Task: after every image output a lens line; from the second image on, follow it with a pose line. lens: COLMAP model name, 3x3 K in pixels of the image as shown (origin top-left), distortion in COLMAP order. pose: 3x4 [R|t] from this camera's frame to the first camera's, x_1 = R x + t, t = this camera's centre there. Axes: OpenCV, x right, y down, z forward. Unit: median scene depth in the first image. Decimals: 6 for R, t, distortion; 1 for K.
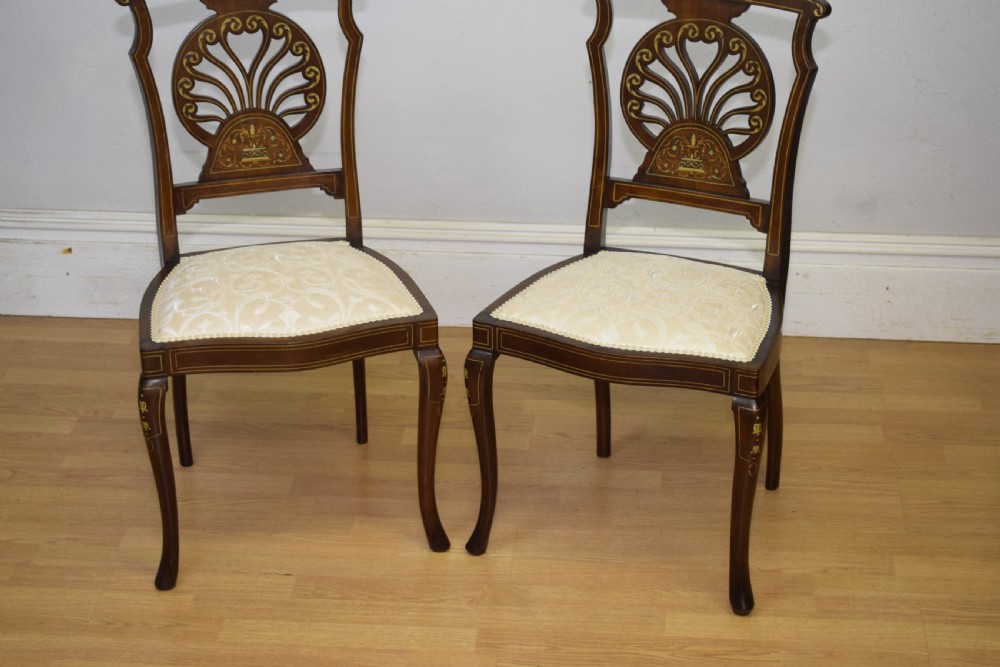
lens RADIAL K [[2066.5, 0, 499.4], [0, 2066.5, 351.9], [0, 0, 1]] dist [-0.028324, 0.124183]
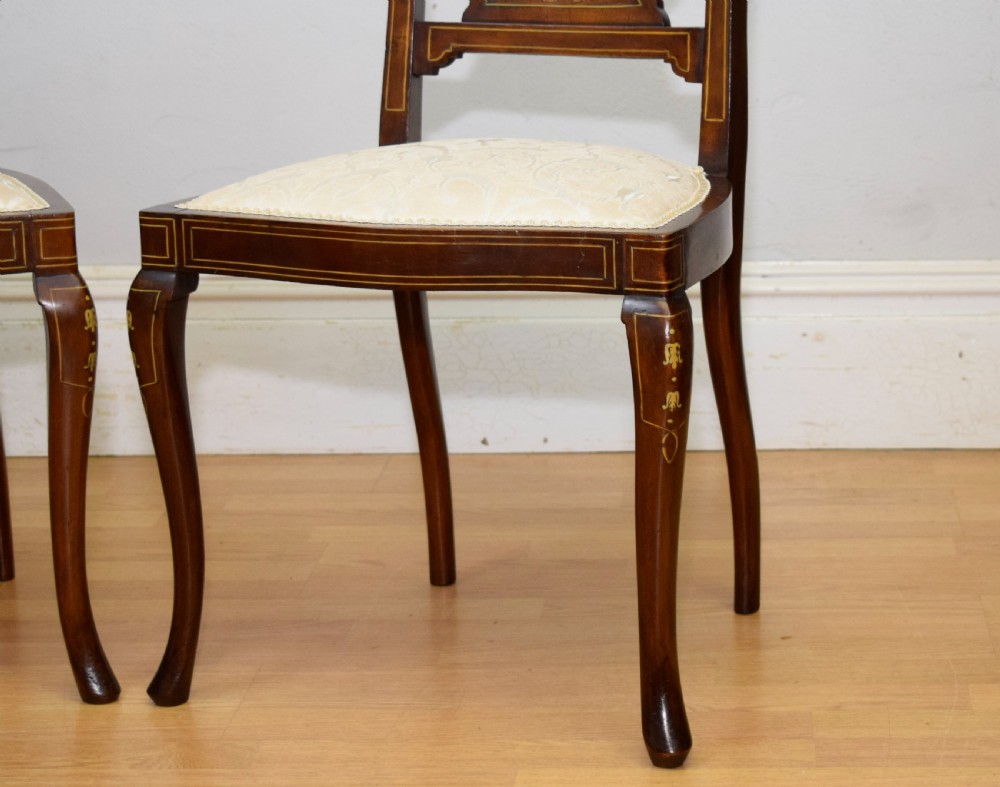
lens RADIAL K [[2729.5, 0, 631.3], [0, 2729.5, 424.9], [0, 0, 1]] dist [-0.059303, 0.319736]
pose [[0.999205, -0.018482, 0.035336, 0.083398], [0.025747, 0.975663, -0.217759, 0.184387], [-0.030451, 0.218495, 0.975363, 0.319842]]
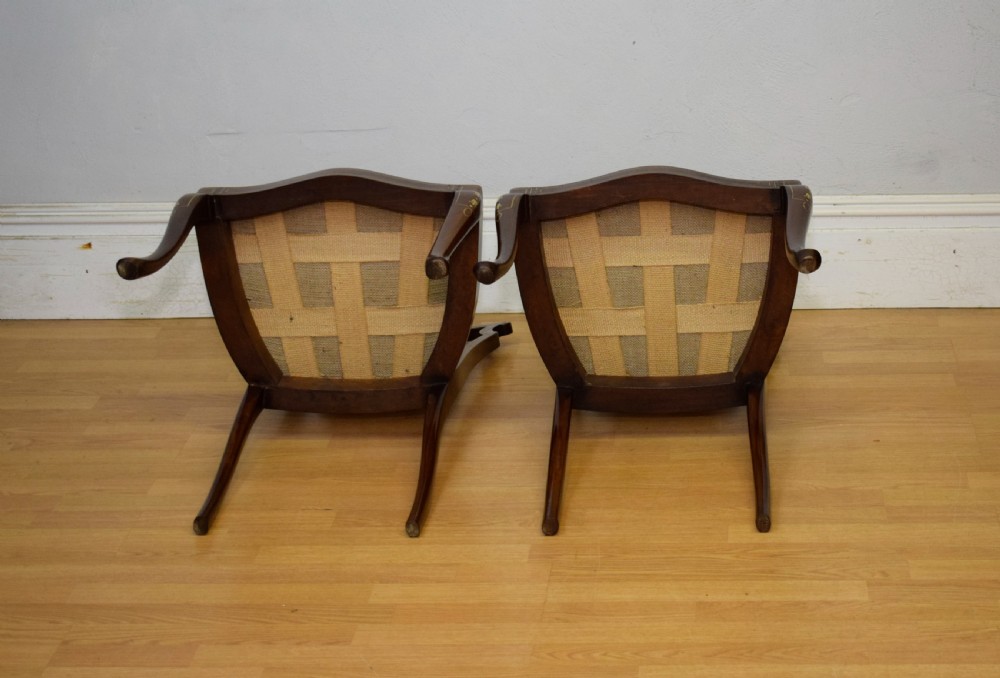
lens RADIAL K [[2330.3, 0, 614.8], [0, 2330.3, 338.5], [0, 0, 1]] dist [-0.031757, 0.048116]
pose [[0.999204, -0.029699, 0.026620, 0.002482], [0.032877, 0.991201, -0.128214, 0.171306], [-0.022578, 0.128987, 0.991389, -0.065683]]
